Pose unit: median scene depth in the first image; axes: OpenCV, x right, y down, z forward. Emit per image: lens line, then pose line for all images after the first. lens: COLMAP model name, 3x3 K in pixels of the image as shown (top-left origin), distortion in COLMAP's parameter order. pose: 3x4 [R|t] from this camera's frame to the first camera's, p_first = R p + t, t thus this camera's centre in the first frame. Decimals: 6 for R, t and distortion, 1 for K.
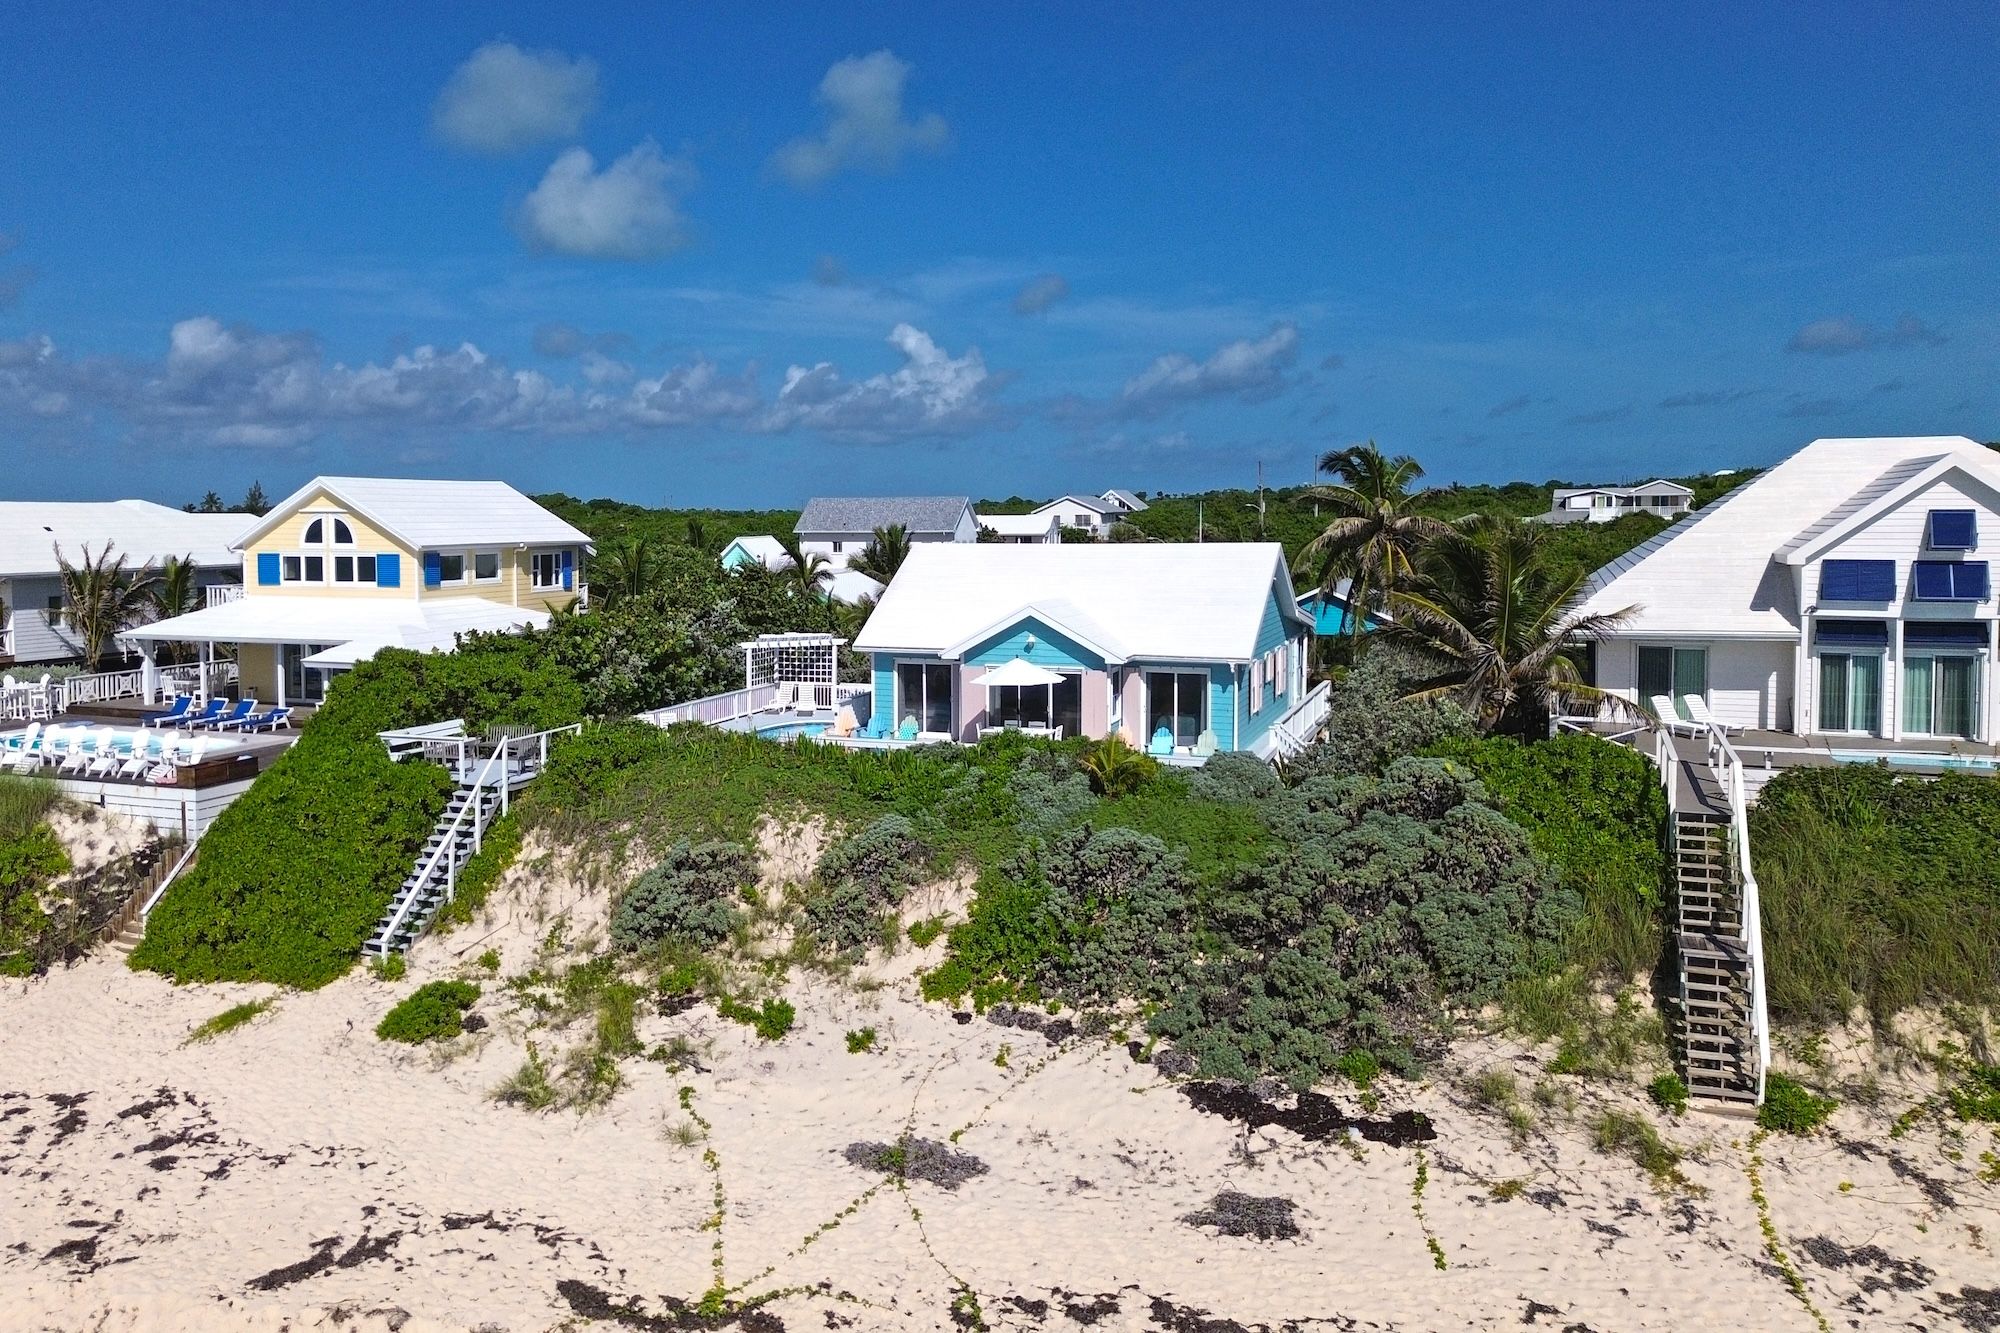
lens RADIAL K [[1792.4, 0, 969.6], [0, 1792.4, 672.4], [0, 0, 1]] dist [0.057627, -0.003674]
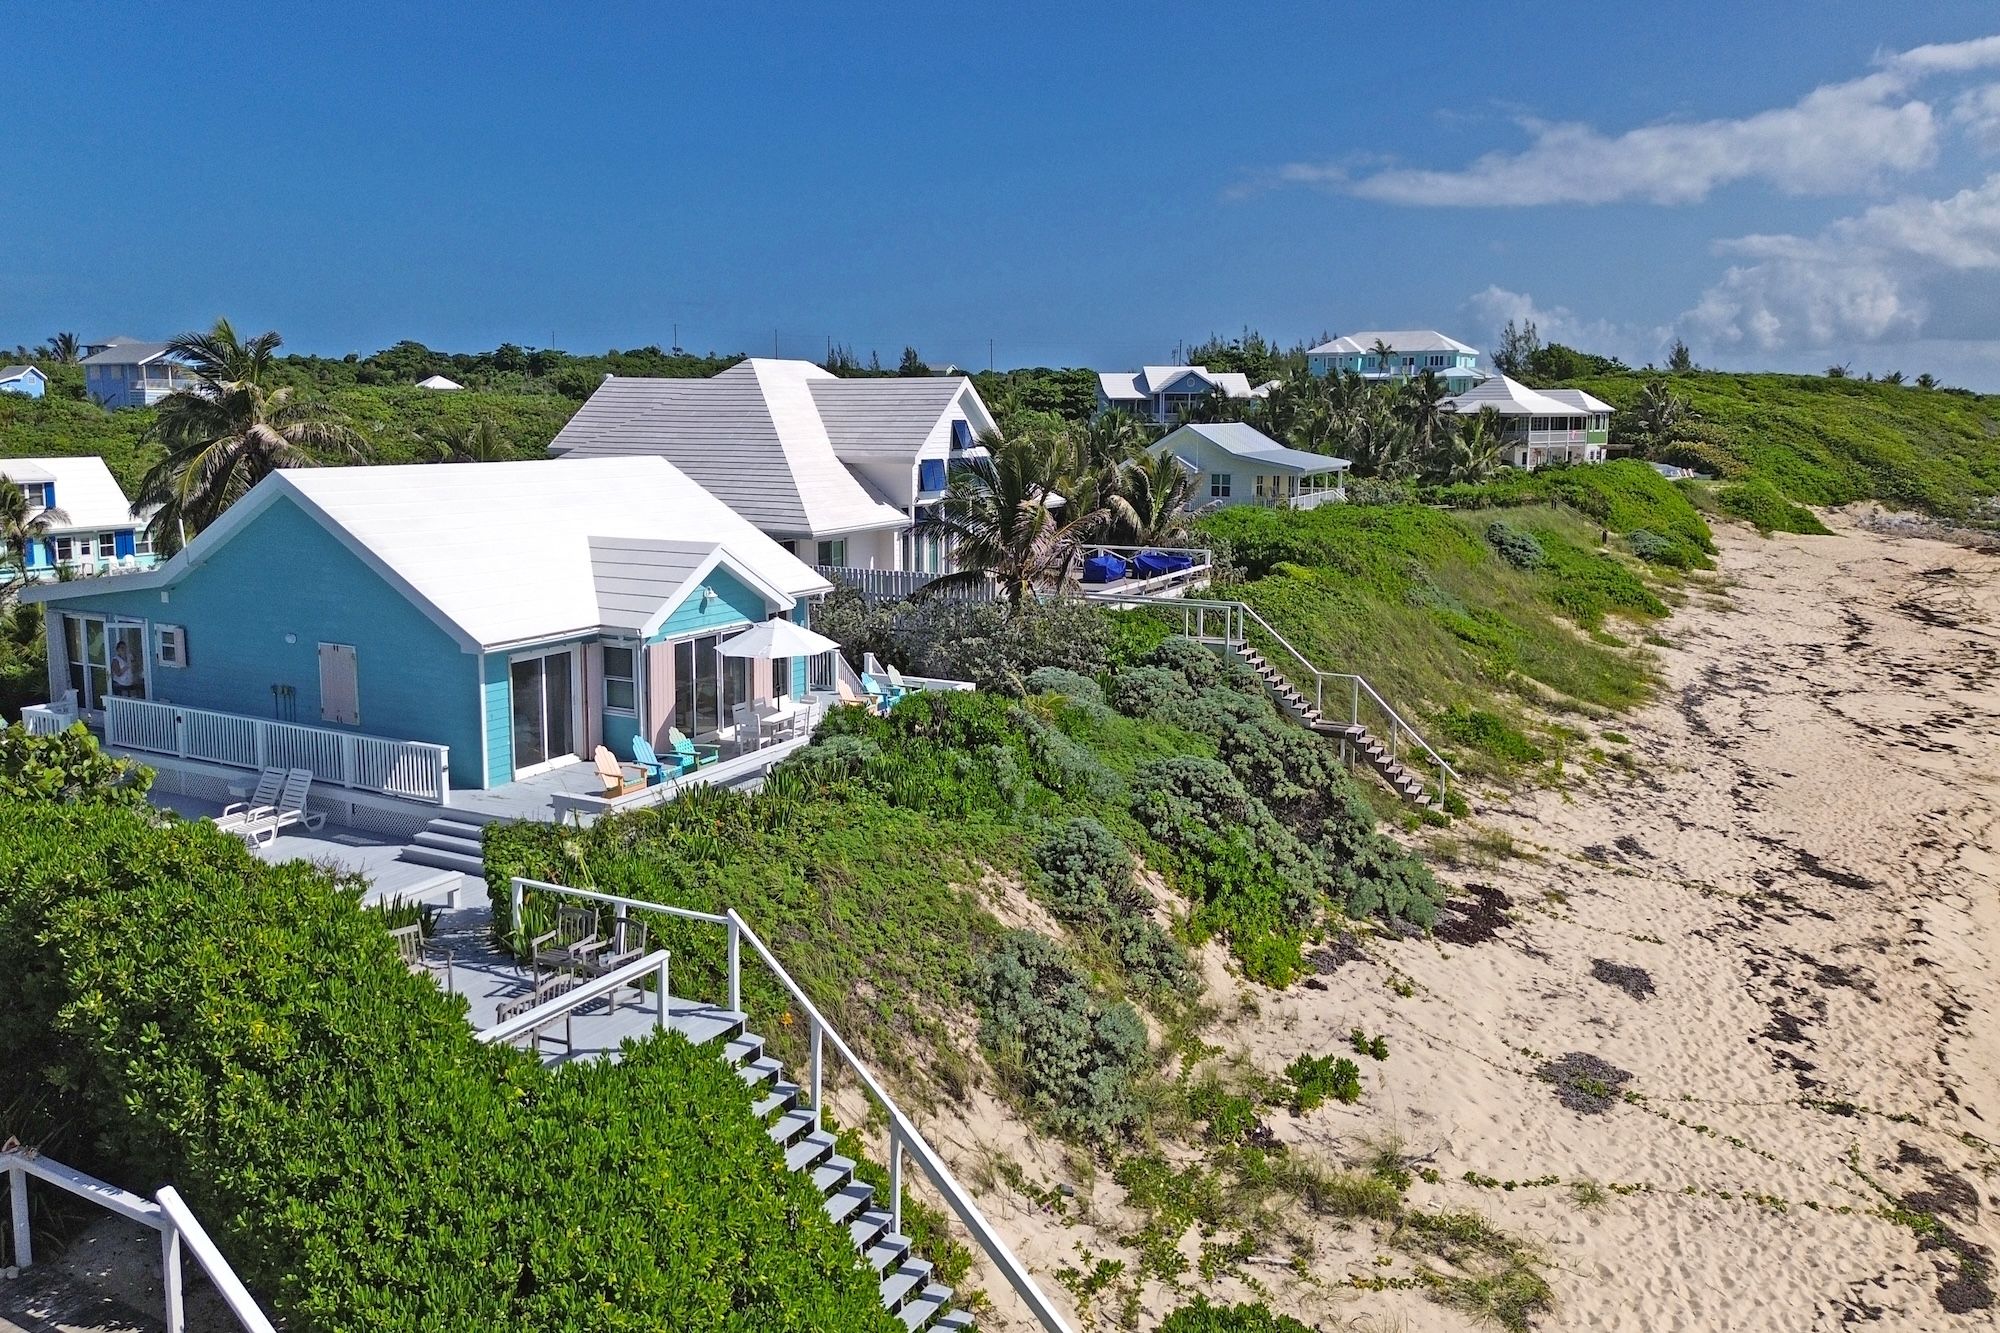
lens RADIAL K [[1511.5, 0, 1000.0], [0, 1511.5, 666.5], [0, 0, 1]] dist [0.068623, -0.079280]
pose [[0.107059, -0.158196, 0.981587, -0.781260], [0.091540, 0.984636, 0.148704, -0.098390], [-0.990030, 0.073934, 0.119895, 1.100299]]
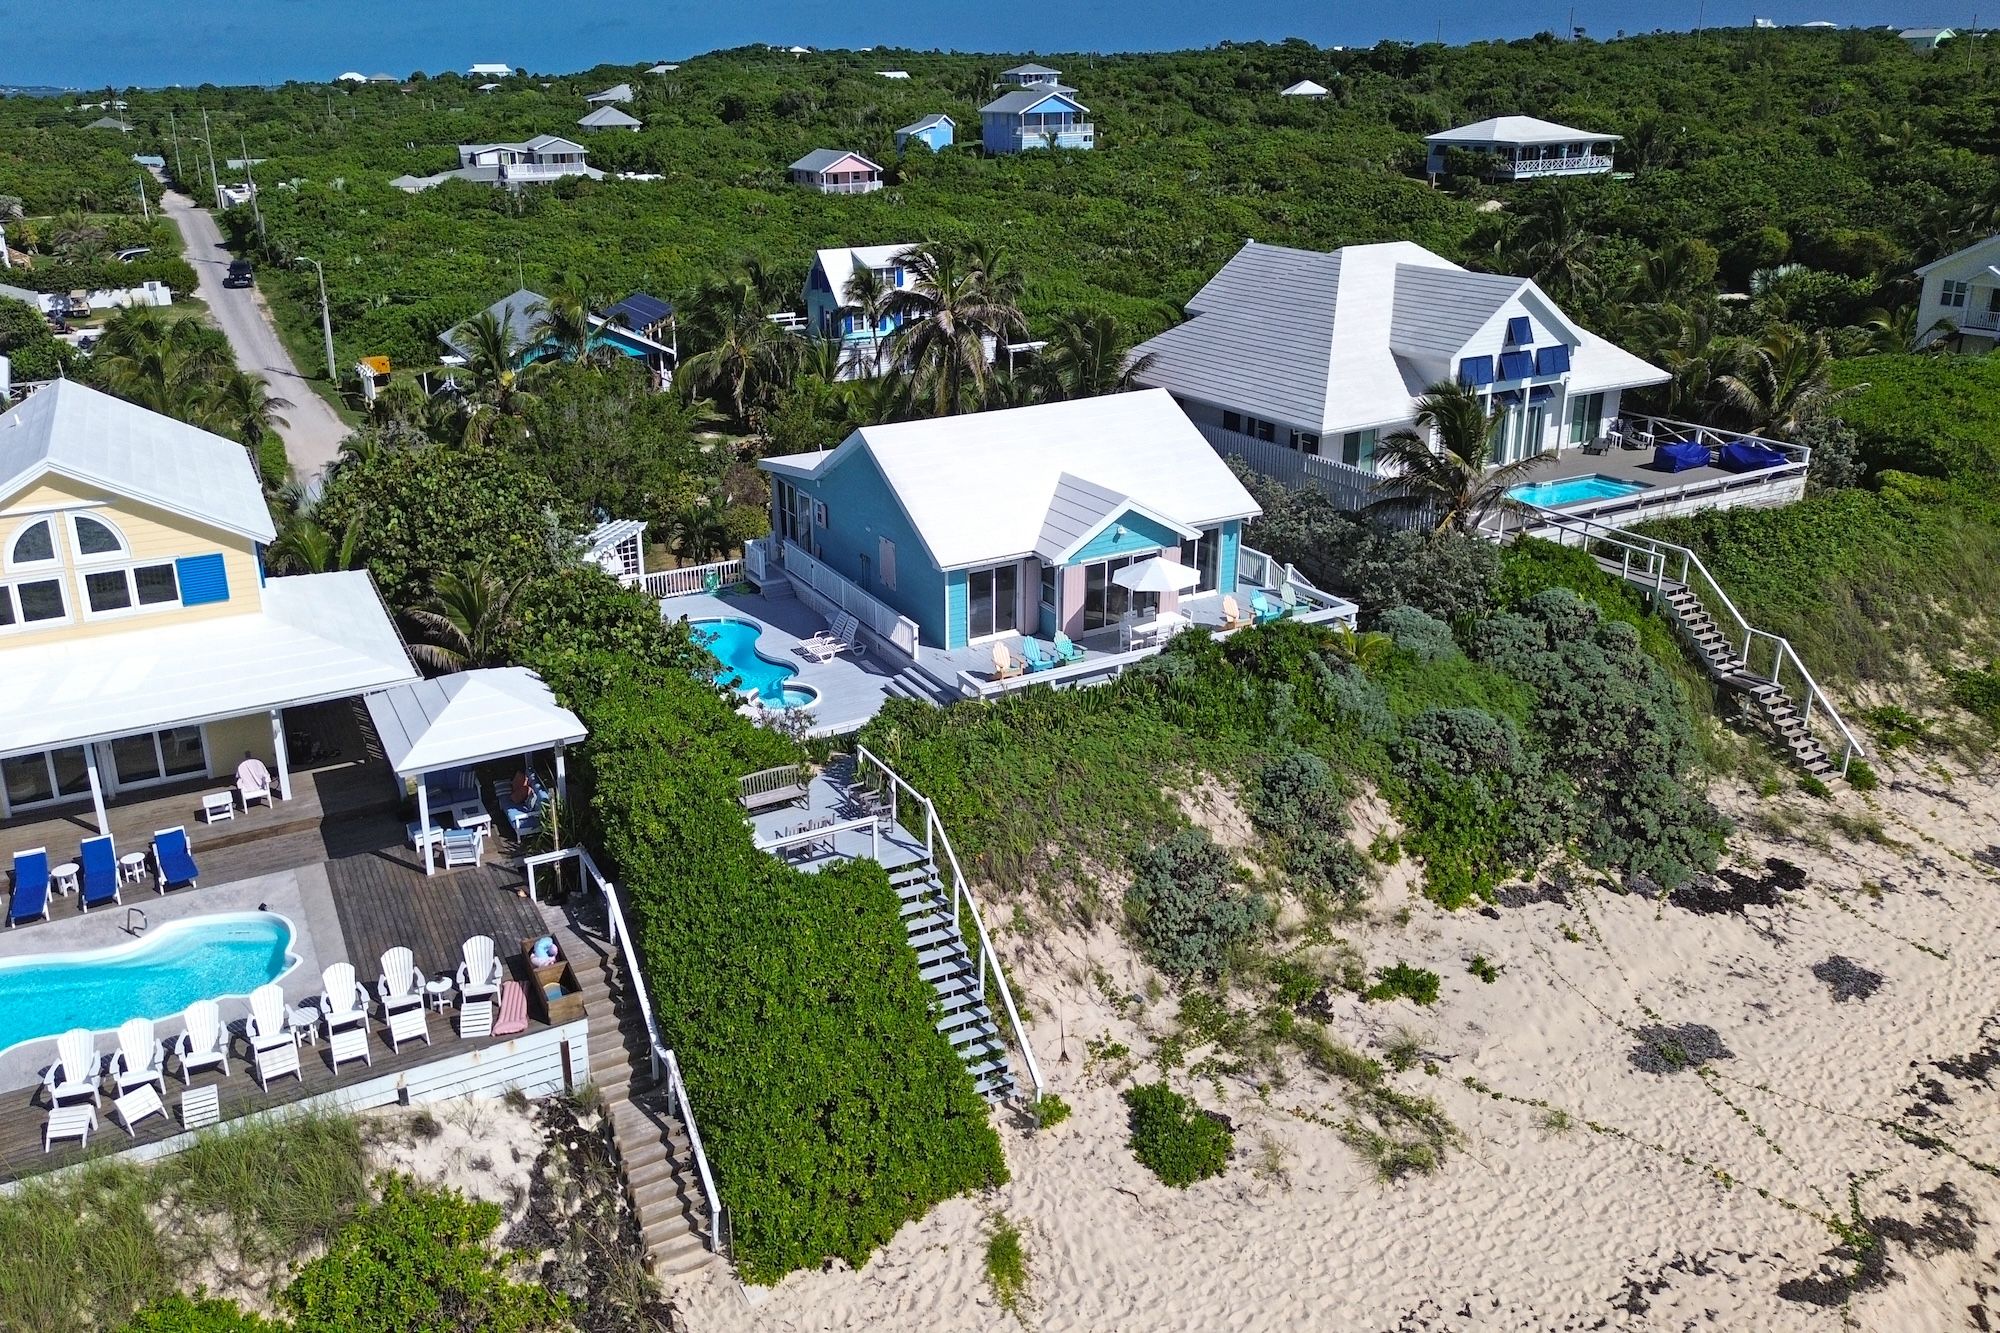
lens RADIAL K [[1511.5, 0, 1000.0], [0, 1511.5, 666.5], [0, 0, 1]] dist [0.068623, -0.079280]
pose [[0.620781, -0.275703, 0.733907, -0.918632], [0.063826, 0.950790, 0.303190, -0.290434], [-0.781382, -0.141372, 0.607829, 0.700772]]
